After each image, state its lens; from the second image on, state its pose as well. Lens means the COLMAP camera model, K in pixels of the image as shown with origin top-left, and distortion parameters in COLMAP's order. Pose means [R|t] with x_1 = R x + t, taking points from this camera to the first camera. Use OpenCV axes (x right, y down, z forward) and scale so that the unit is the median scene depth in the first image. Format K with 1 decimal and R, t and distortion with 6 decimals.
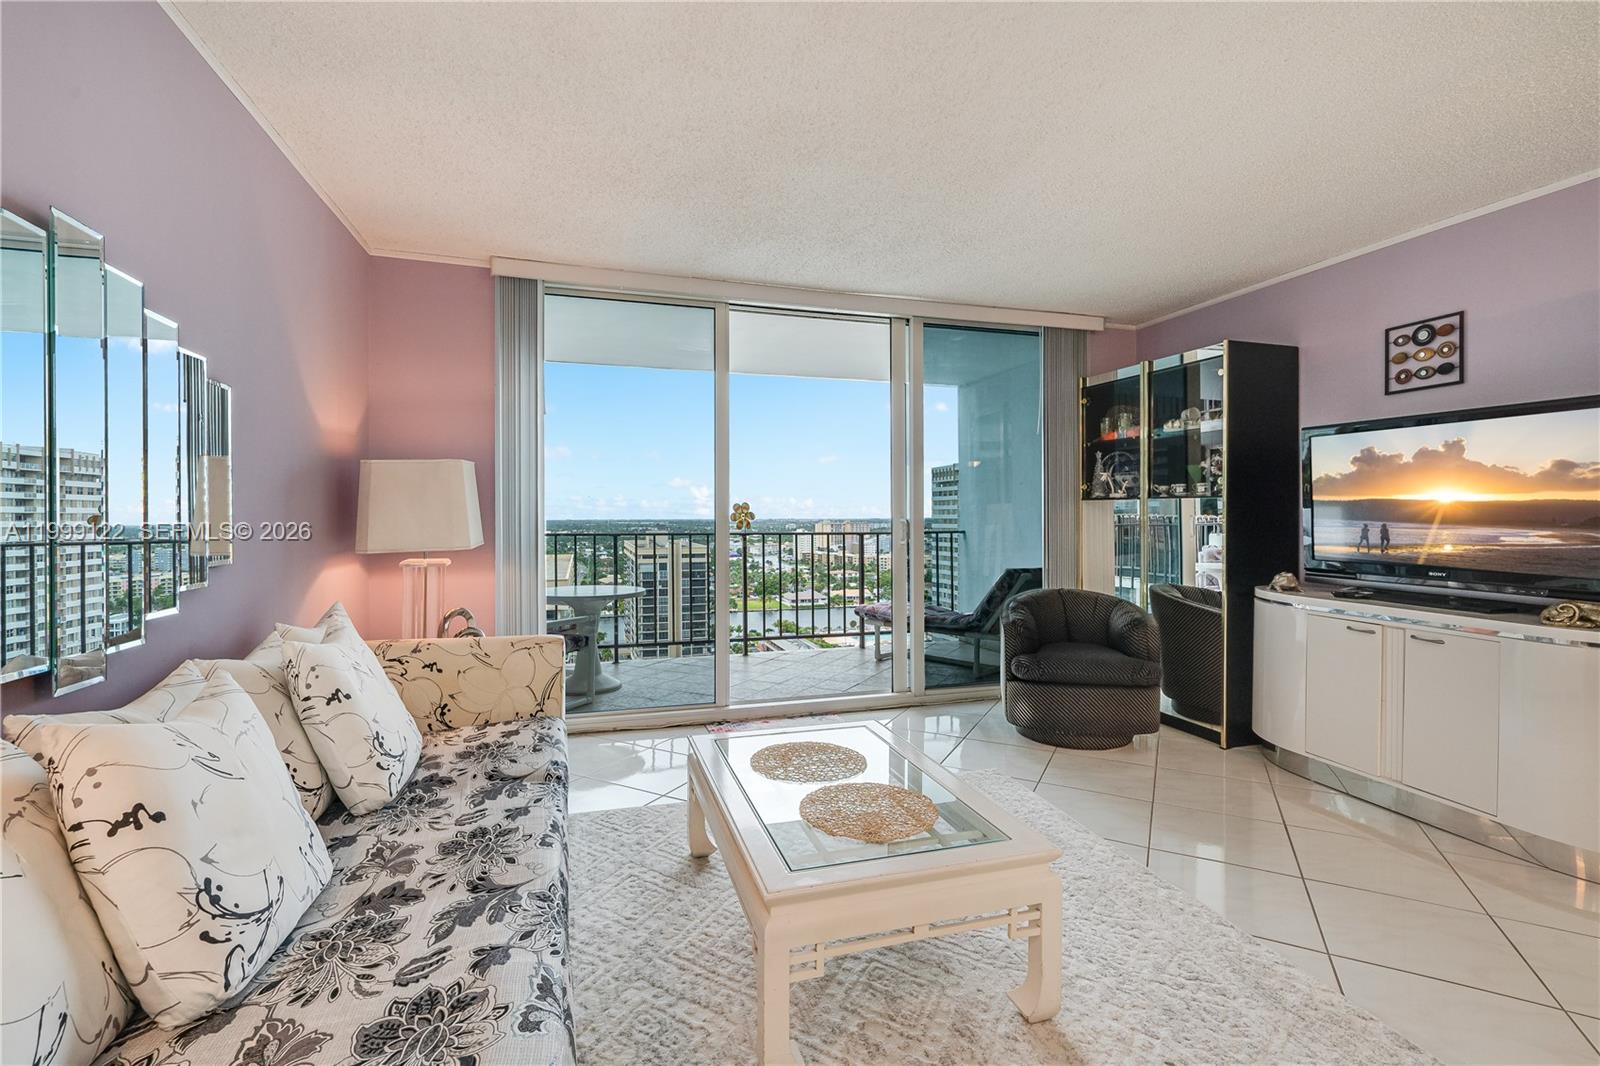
lens RADIAL K [[716.2, 0, 800.8], [0, 716.2, 518.1], [0, 0, 1]] dist [0.000510, 0.000077]
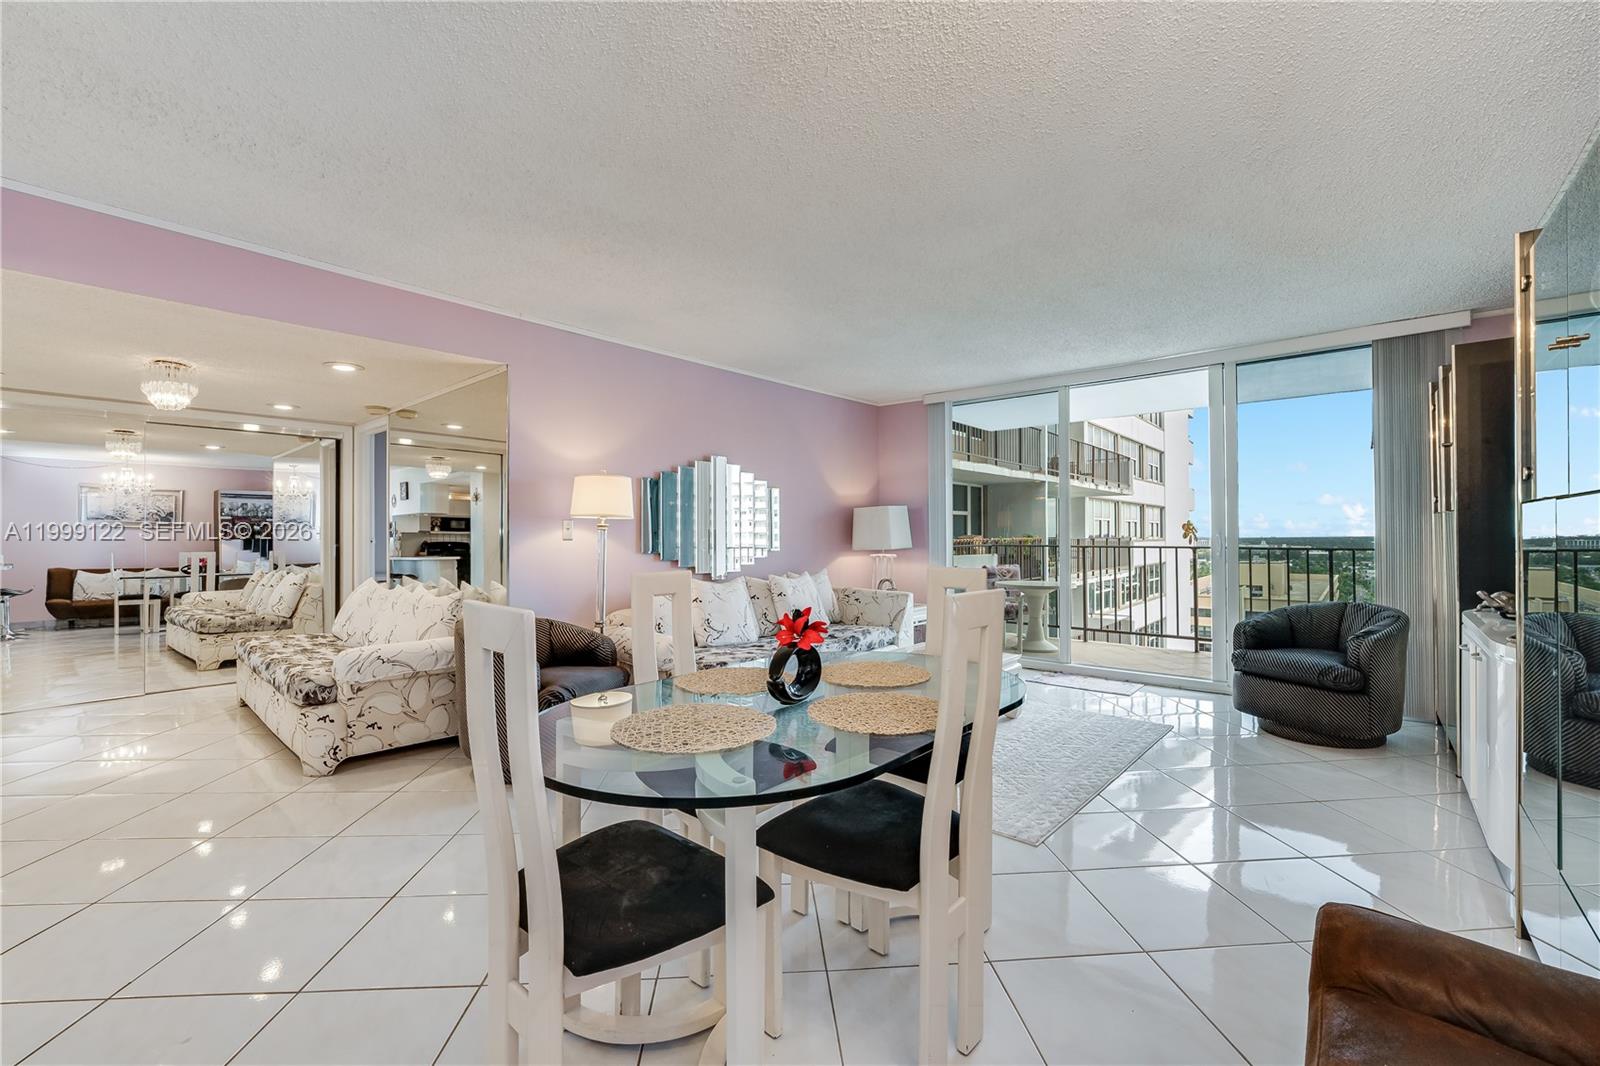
lens RADIAL K [[656.2, 0, 800.0], [0, 656.2, 533.0], [0, 0, 1]] dist [-0.000316, 0.000000]
pose [[0.527355, -0.001752, -0.849643, 0.791448], [-0.000194, 0.999998, -0.002182, 0.000872], [0.849645, 0.001315, 0.527353, -0.171471]]
